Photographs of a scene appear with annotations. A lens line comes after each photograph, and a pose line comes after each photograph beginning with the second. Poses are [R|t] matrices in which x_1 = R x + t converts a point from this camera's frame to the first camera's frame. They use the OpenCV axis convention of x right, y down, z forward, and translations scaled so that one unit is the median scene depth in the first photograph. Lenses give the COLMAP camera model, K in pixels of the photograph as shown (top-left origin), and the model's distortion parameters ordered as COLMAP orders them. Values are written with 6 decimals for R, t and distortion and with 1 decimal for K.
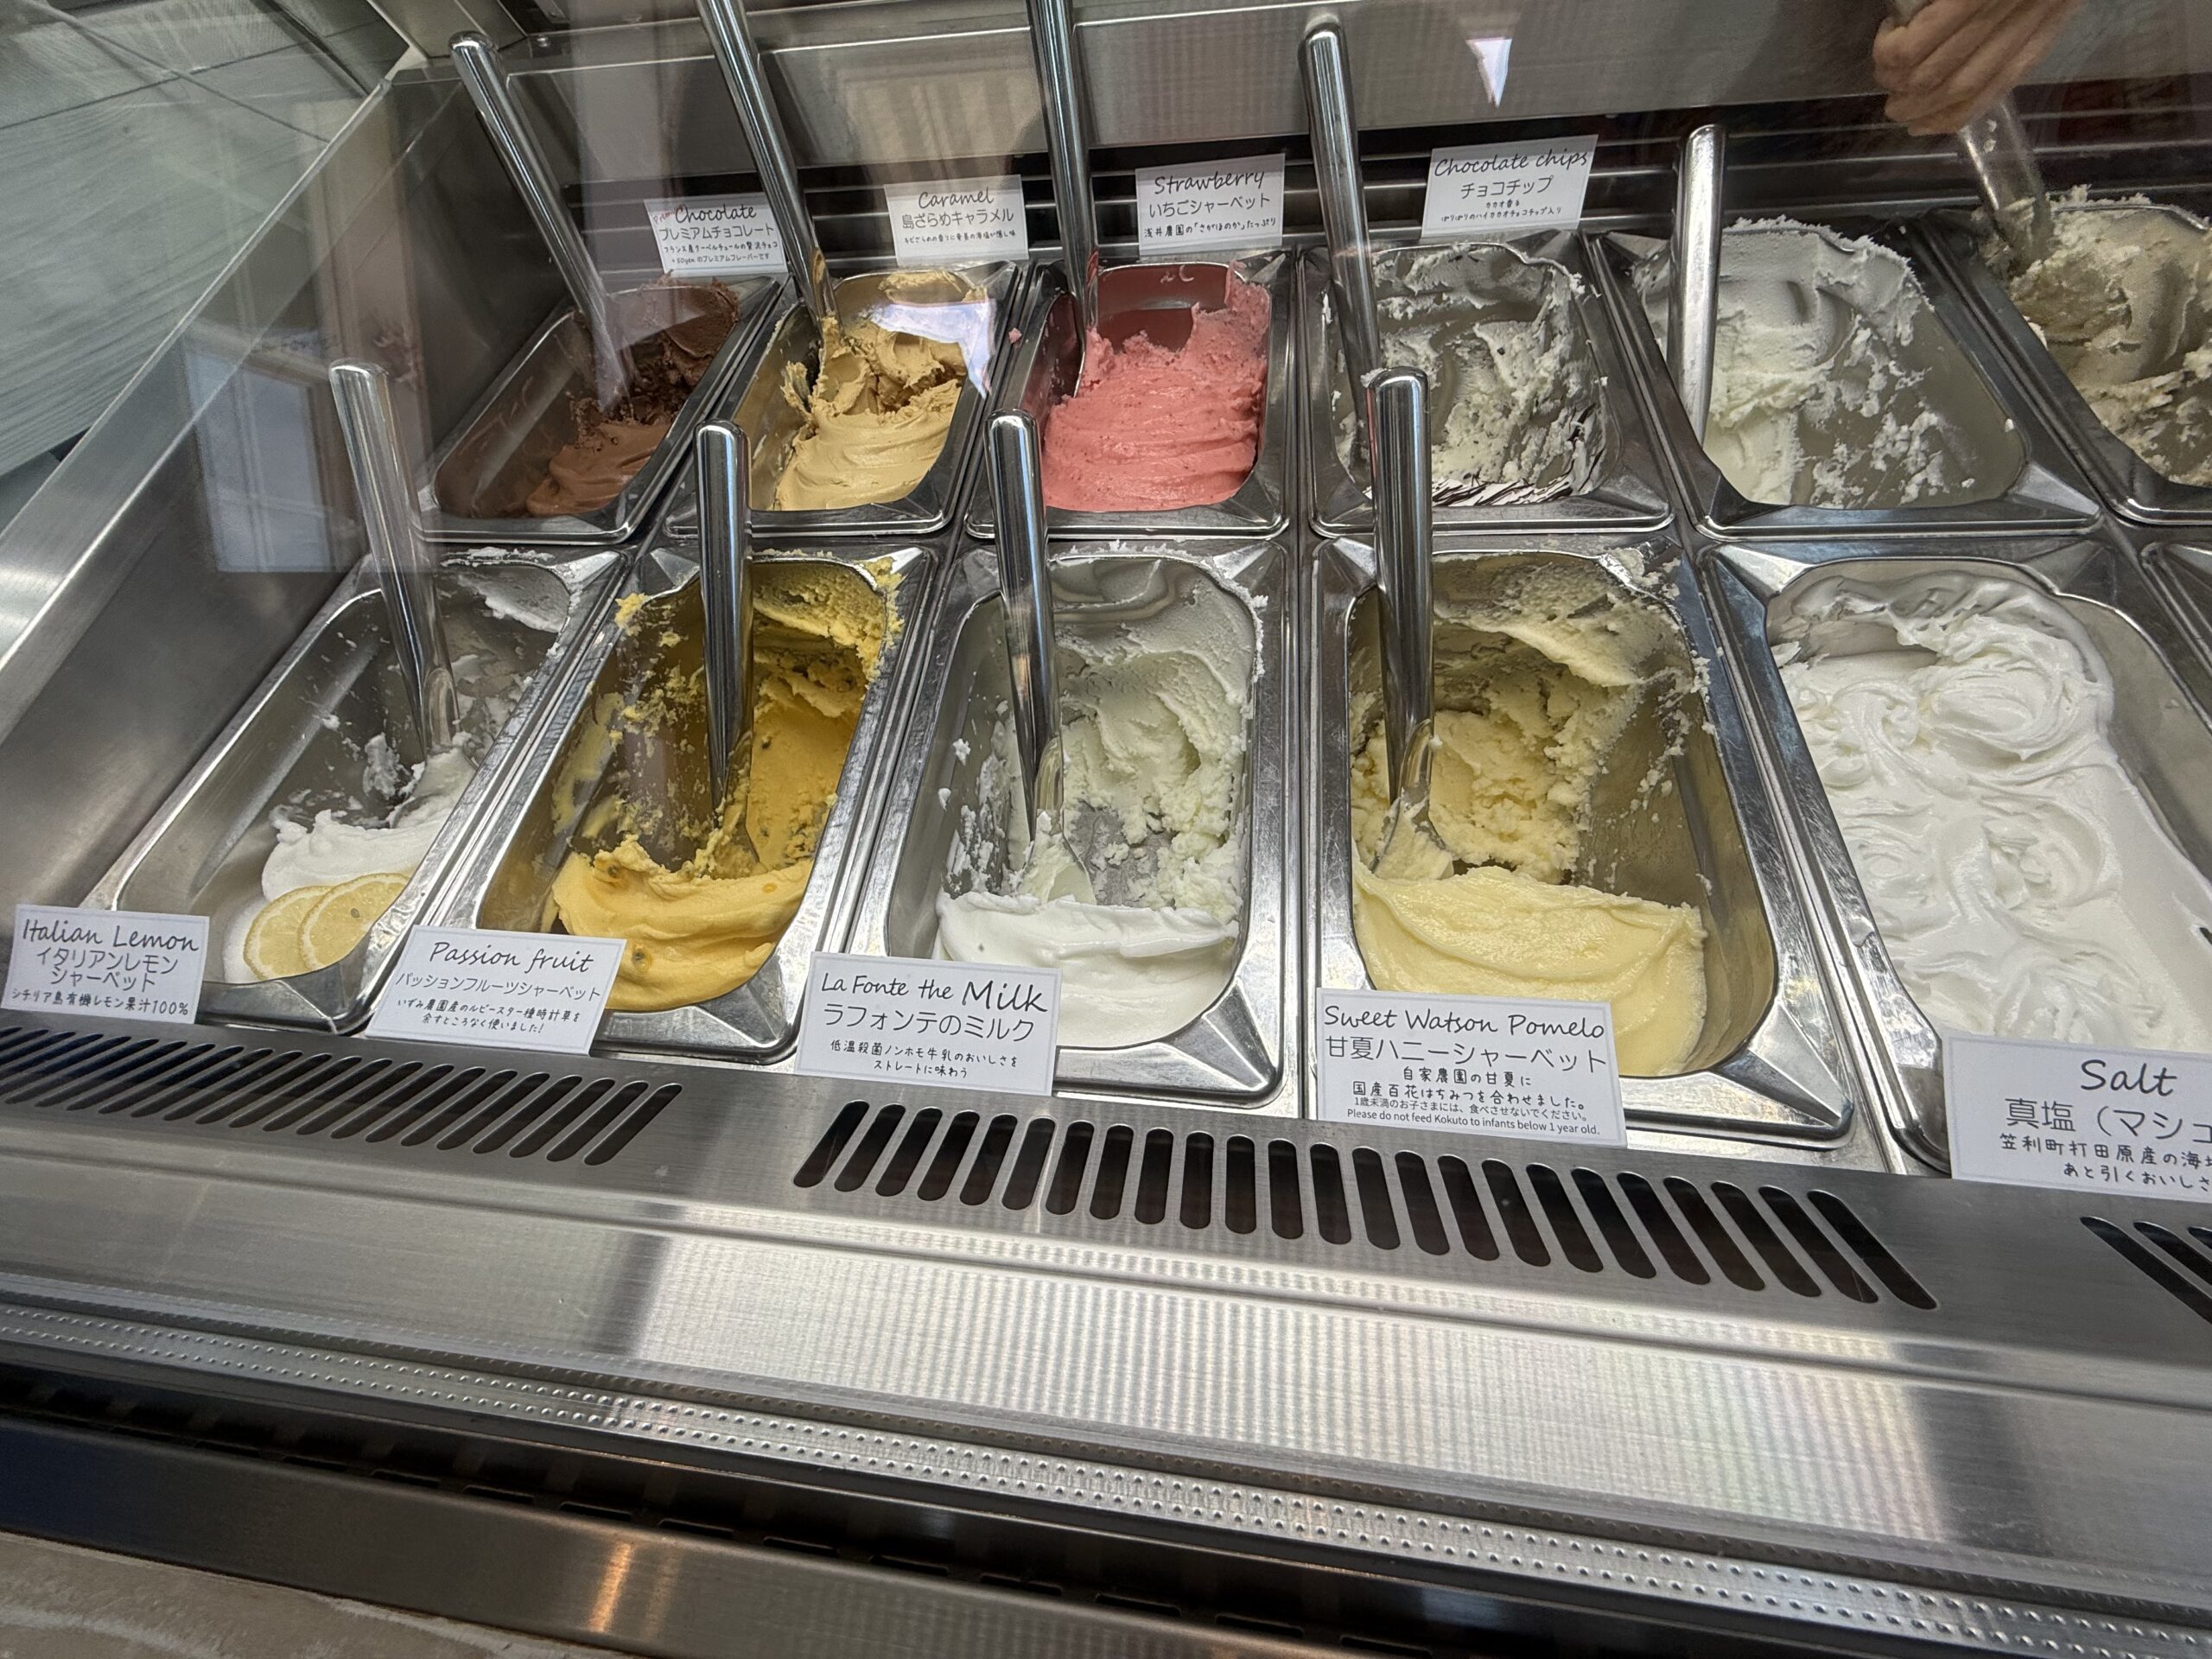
lens RADIAL K [[875.0, 0, 1106.4], [0, 875.0, 820.1], [0, 0, 1]] dist [-0.000007, 0.002120]
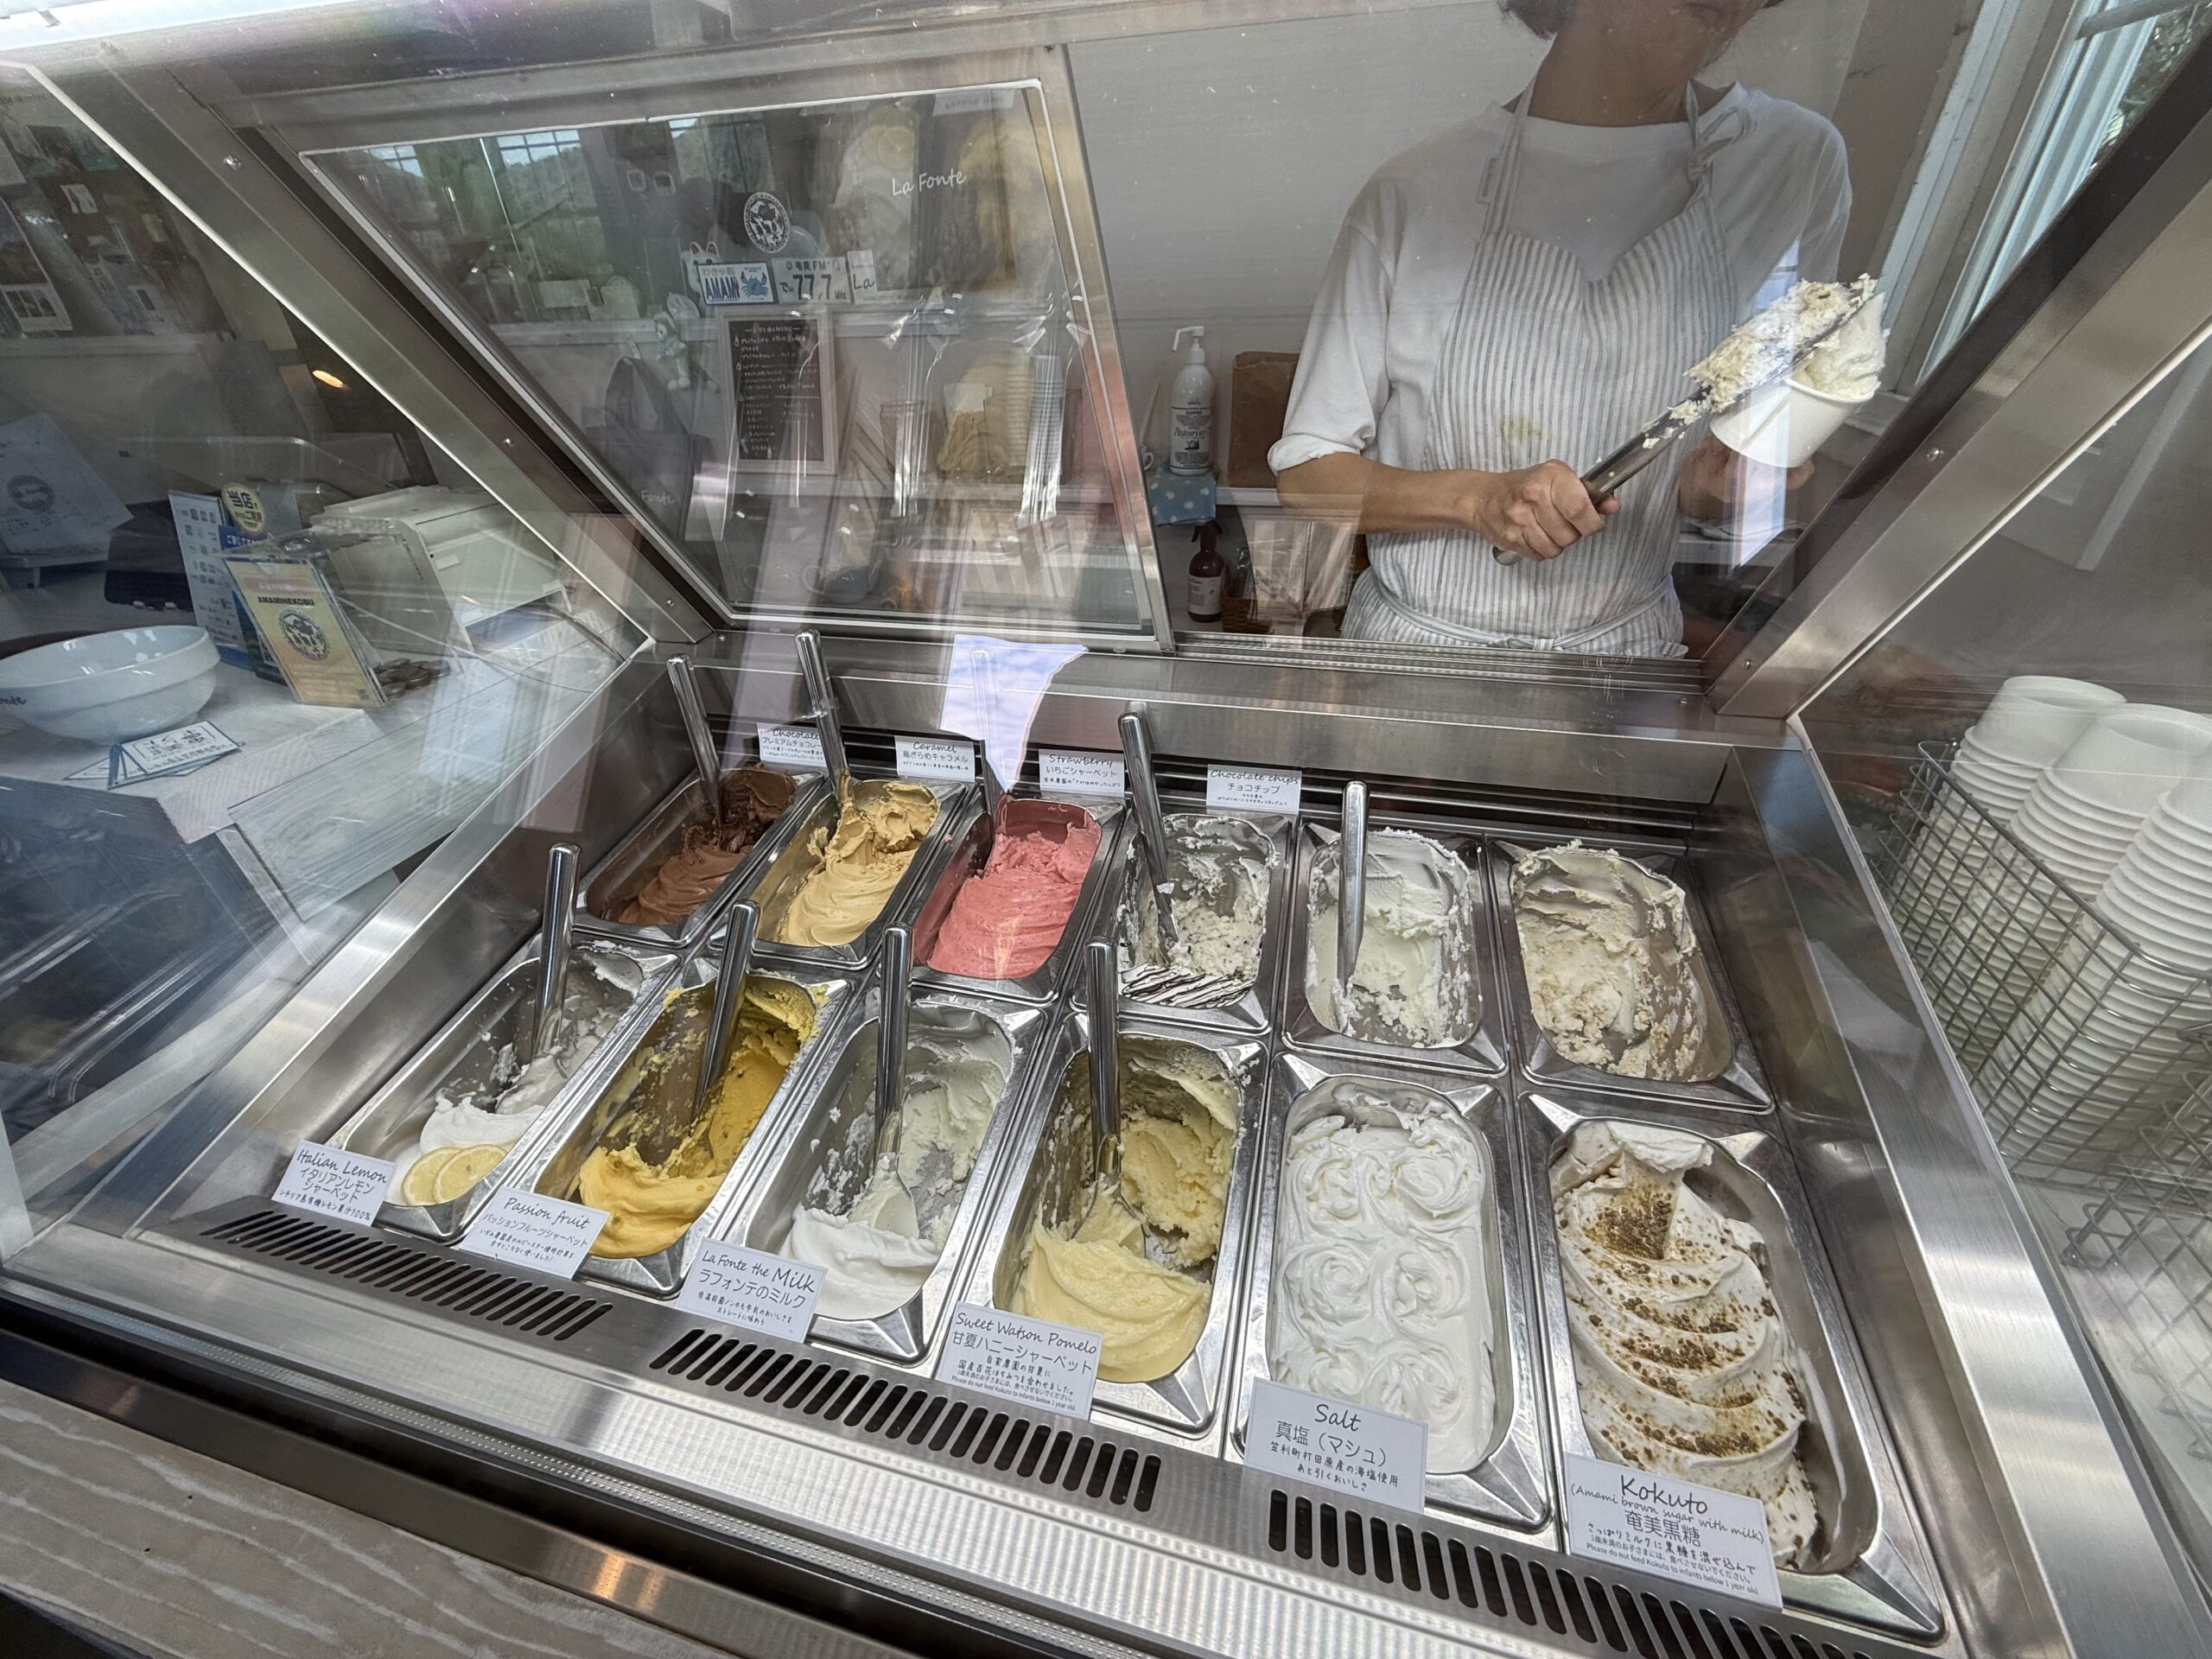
lens RADIAL K [[875.0, 0, 1106.5], [0, 875.0, 831.4], [0, 0, 1]] dist [-0.000007, 0.002120]
pose [[0.990324, 0.110625, -0.083785, 0.415545], [-0.129856, 0.951655, -0.278371, -0.190124], [0.048939, 0.286558, 0.956812, -0.709284]]
